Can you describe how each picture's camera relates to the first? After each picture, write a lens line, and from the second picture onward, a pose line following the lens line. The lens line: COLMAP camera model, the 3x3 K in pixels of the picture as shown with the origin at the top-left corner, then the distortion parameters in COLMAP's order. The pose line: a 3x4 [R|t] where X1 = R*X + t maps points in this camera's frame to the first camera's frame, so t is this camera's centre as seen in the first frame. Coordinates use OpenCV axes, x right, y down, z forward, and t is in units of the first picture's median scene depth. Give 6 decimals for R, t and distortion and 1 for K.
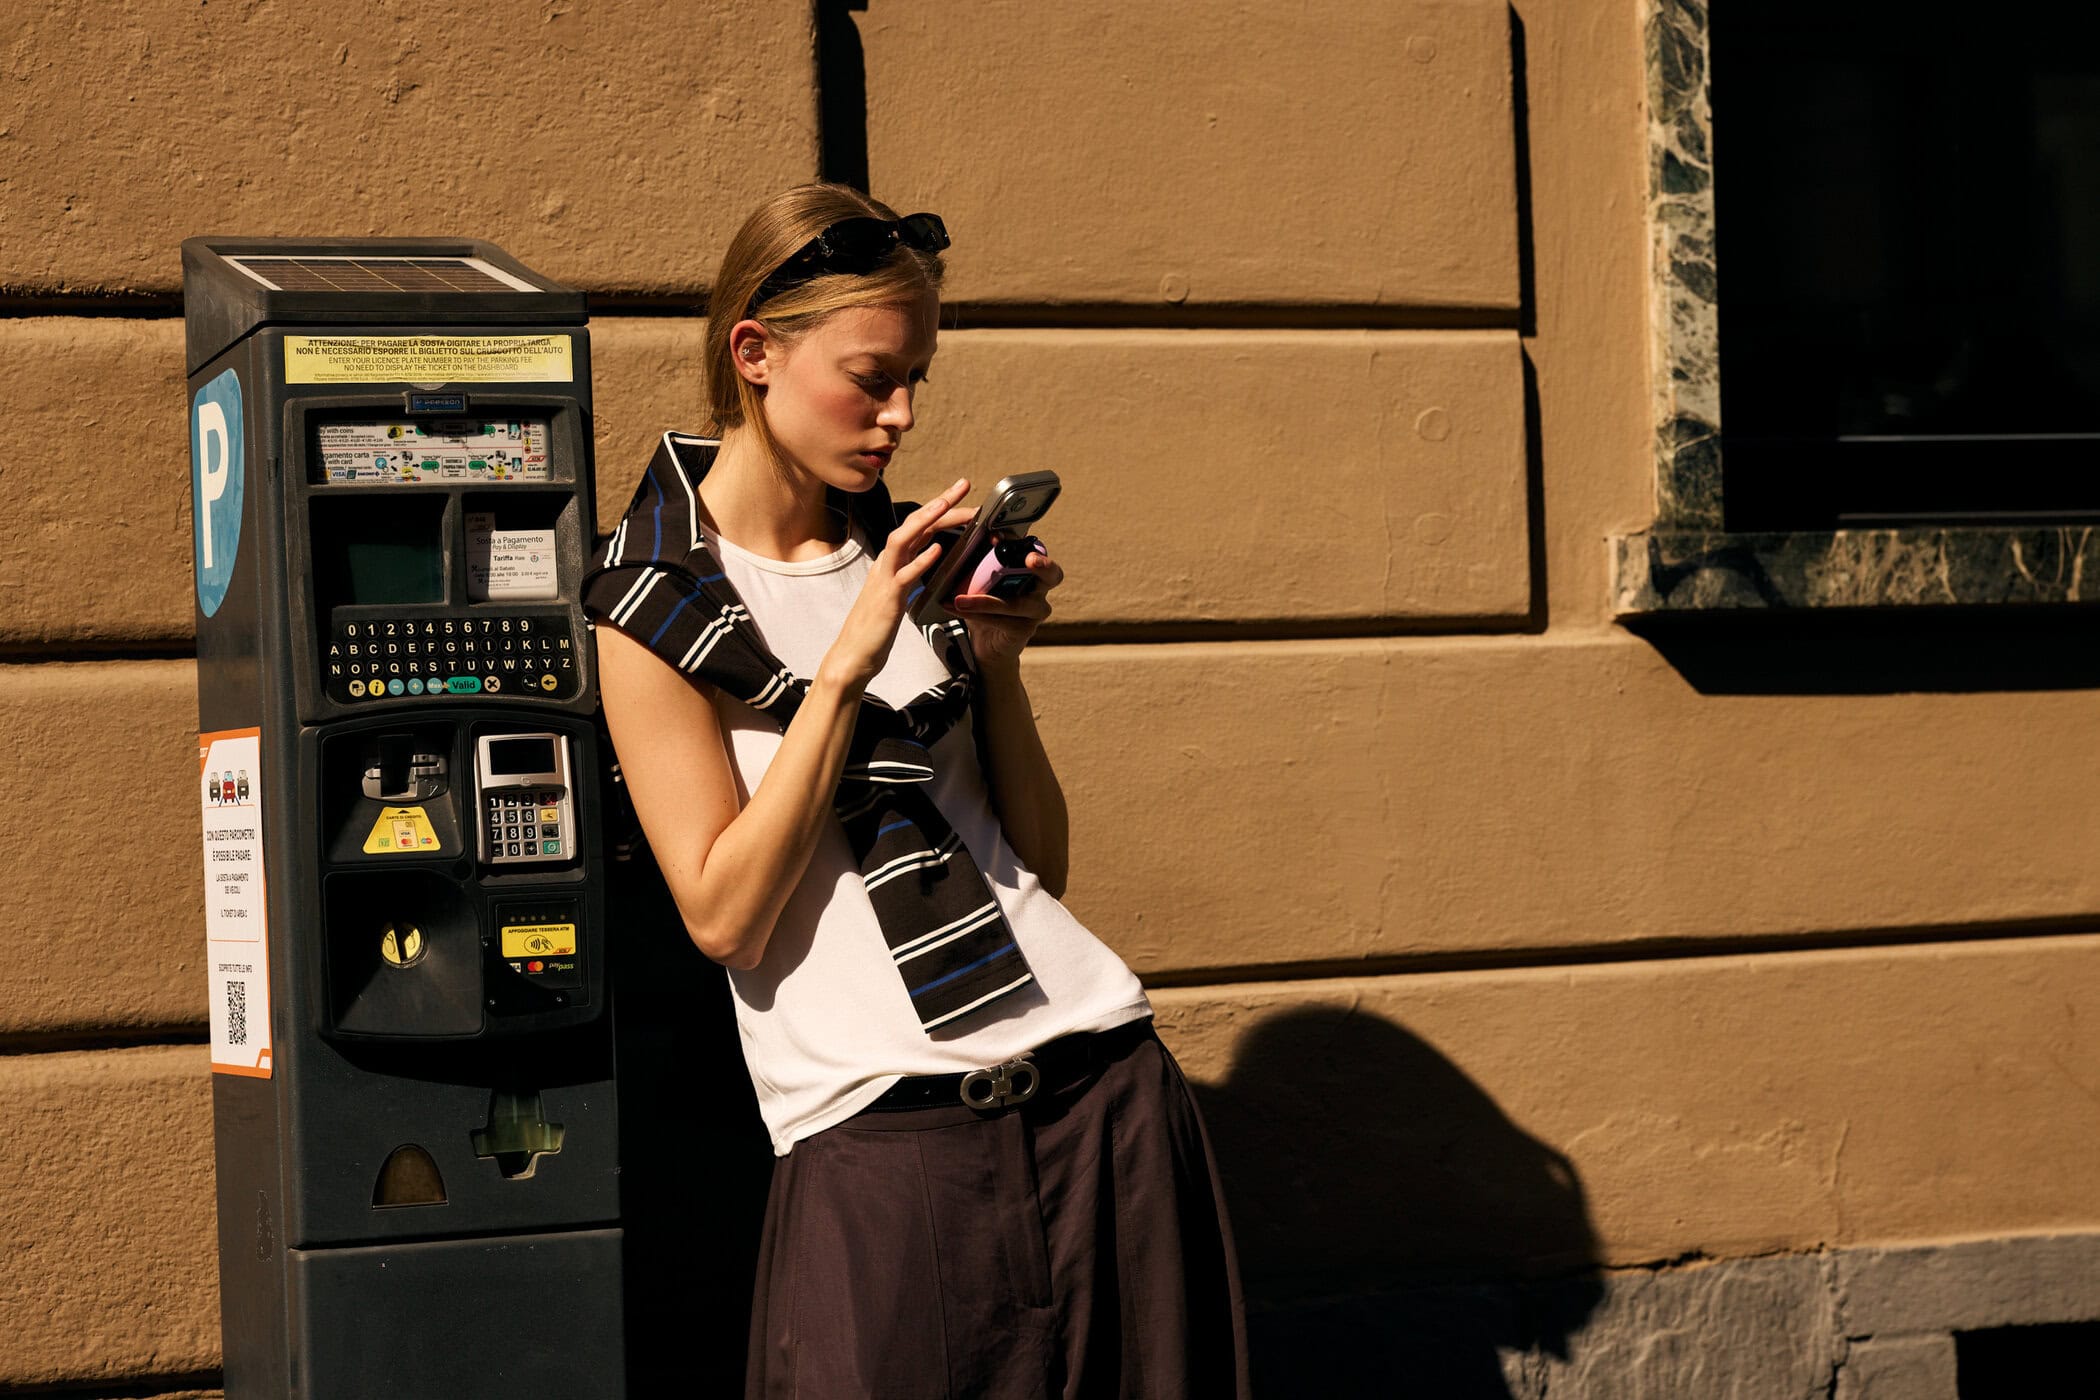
lens RADIAL K [[5251.2, 0, 996.0], [0, 5251.2, 730.0], [0, 0, 1]] dist [0.046487, -0.388478]
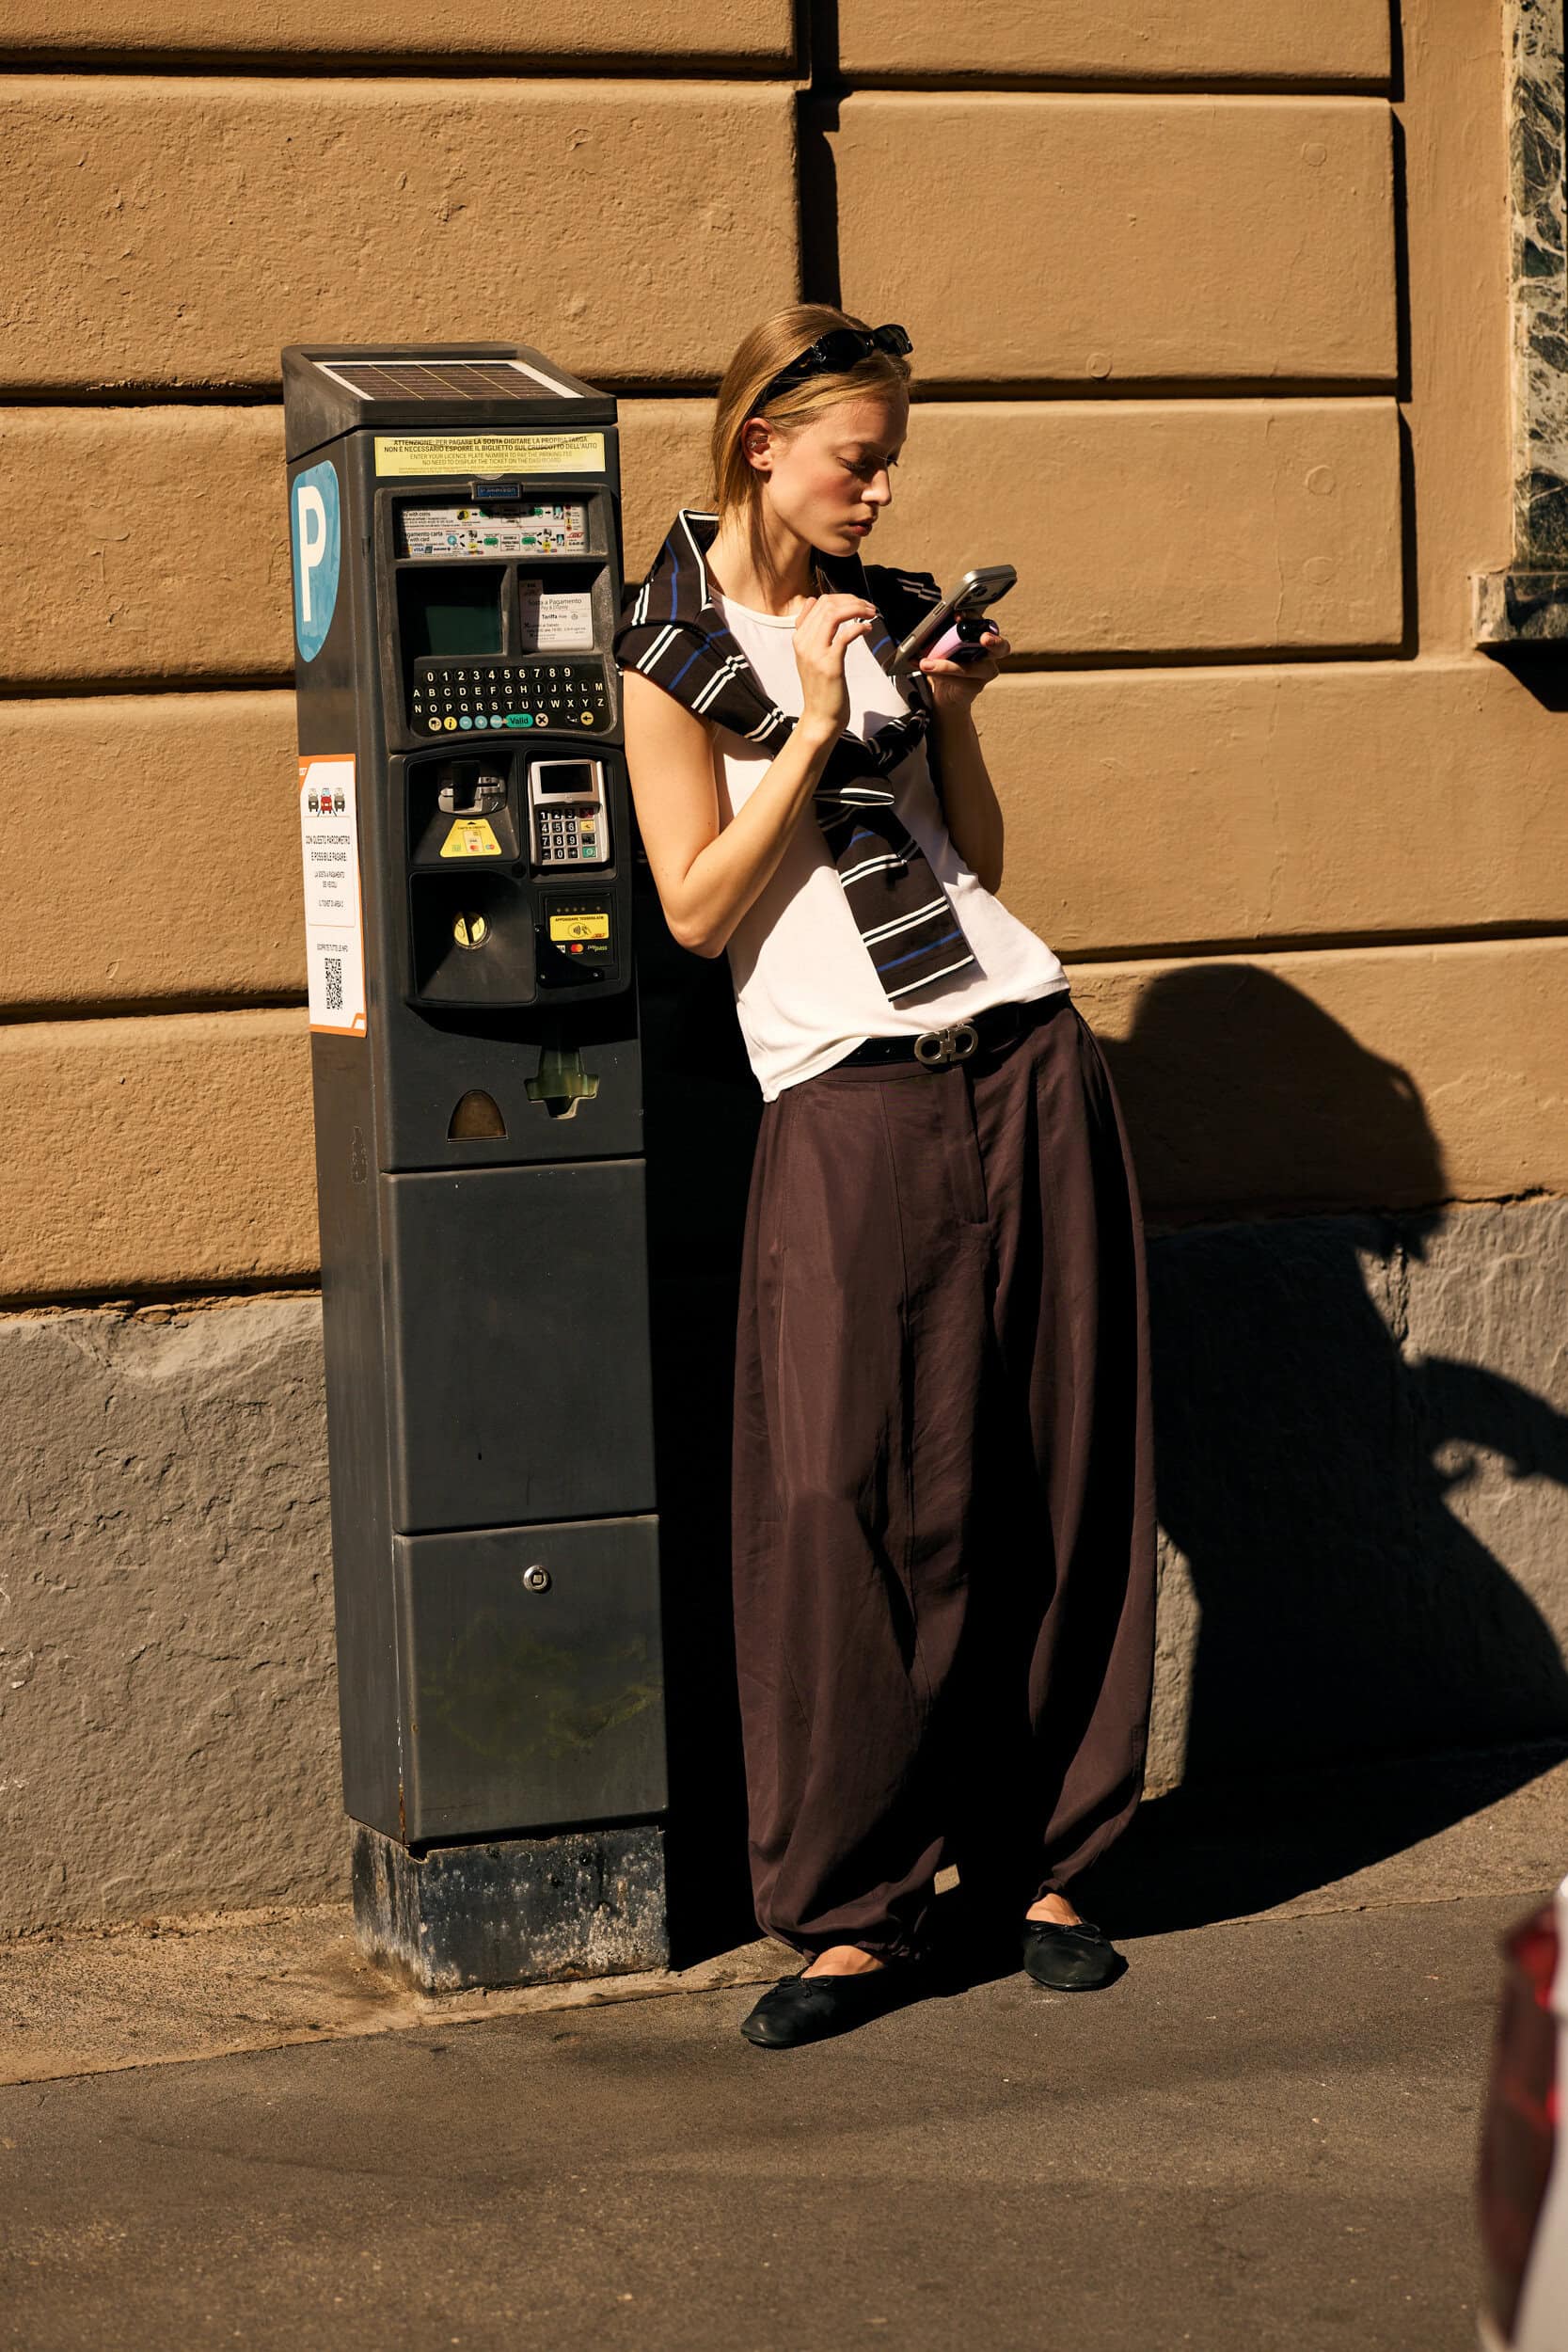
lens RADIAL K [[5880.7, 0, 784.0], [0, 5880.7, 1176.0], [0, 0, 1]] dist [0.046487, -0.388478]
pose [[0.999745, 0.004914, -0.022019, -0.007057], [-0.002902, 0.995894, 0.090482, -0.024860], [0.022373, -0.090395, 0.995655, -0.353971]]
